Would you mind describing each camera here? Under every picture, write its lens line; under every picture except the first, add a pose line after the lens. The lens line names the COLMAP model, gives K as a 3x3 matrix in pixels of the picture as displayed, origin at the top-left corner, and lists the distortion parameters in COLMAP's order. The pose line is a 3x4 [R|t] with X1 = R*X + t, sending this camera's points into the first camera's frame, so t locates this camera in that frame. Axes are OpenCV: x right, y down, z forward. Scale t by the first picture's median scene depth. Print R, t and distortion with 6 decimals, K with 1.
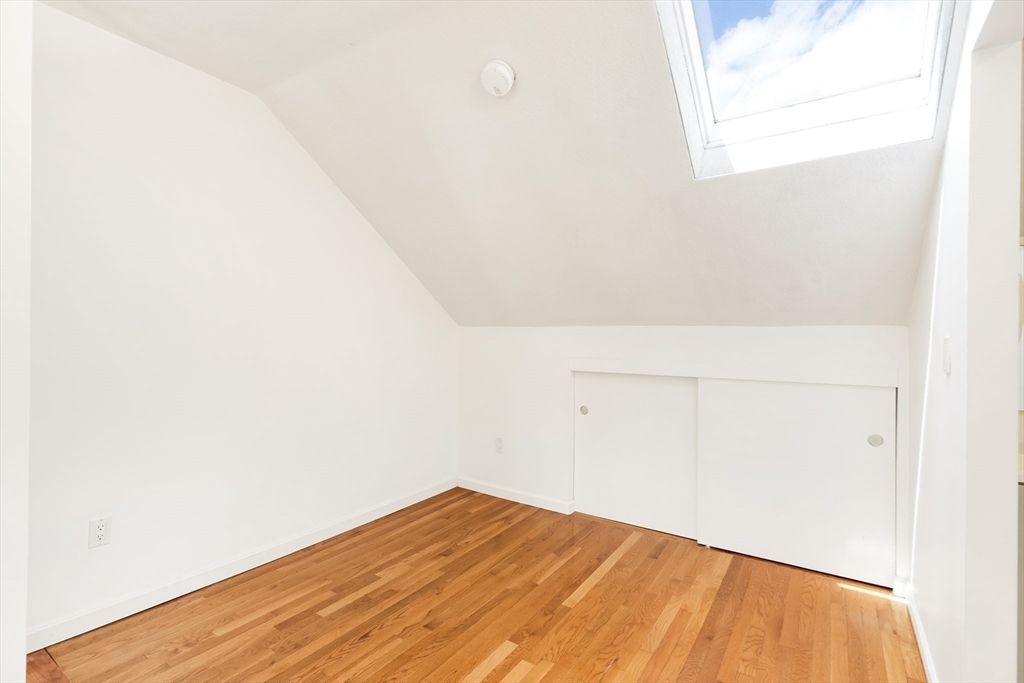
lens RADIAL K [[474.6, 0, 513.1], [0, 474.6, 340.9], [0, 0, 1]] dist [-0.002822, -0.000262]
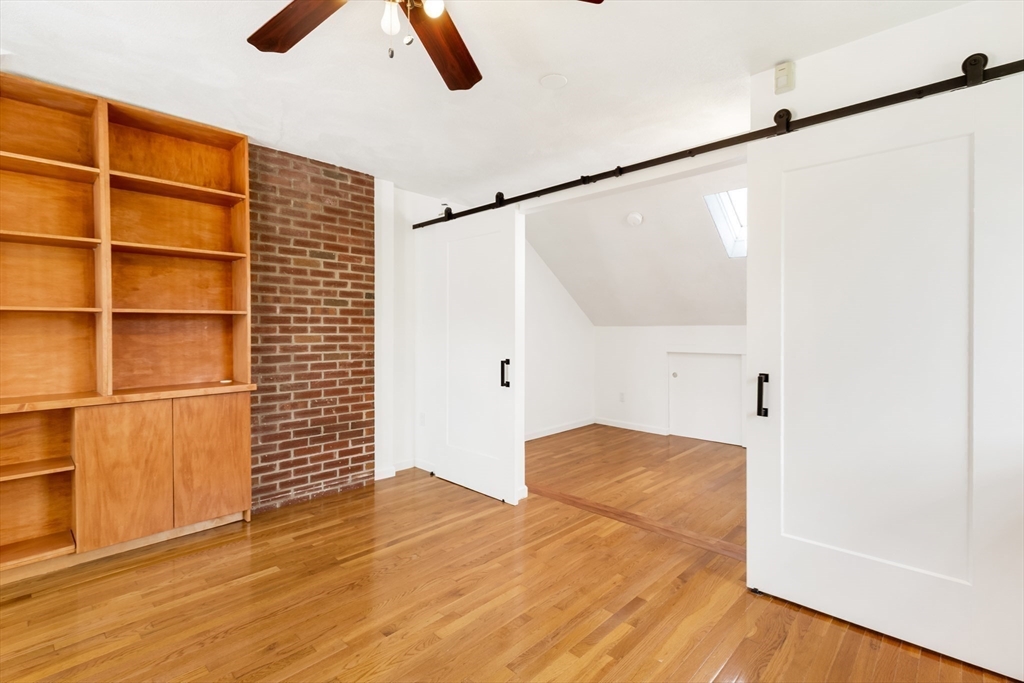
lens RADIAL K [[474.6, 0, 509.1], [0, 474.6, 337.8], [0, 0, 1]] dist [-0.002822, -0.000262]
pose [[0.983799, -0.007159, -0.179131, -0.152641], [0.008282, 0.999950, 0.005524, -0.004192], [0.179082, -0.006918, 0.983810, -0.921079]]
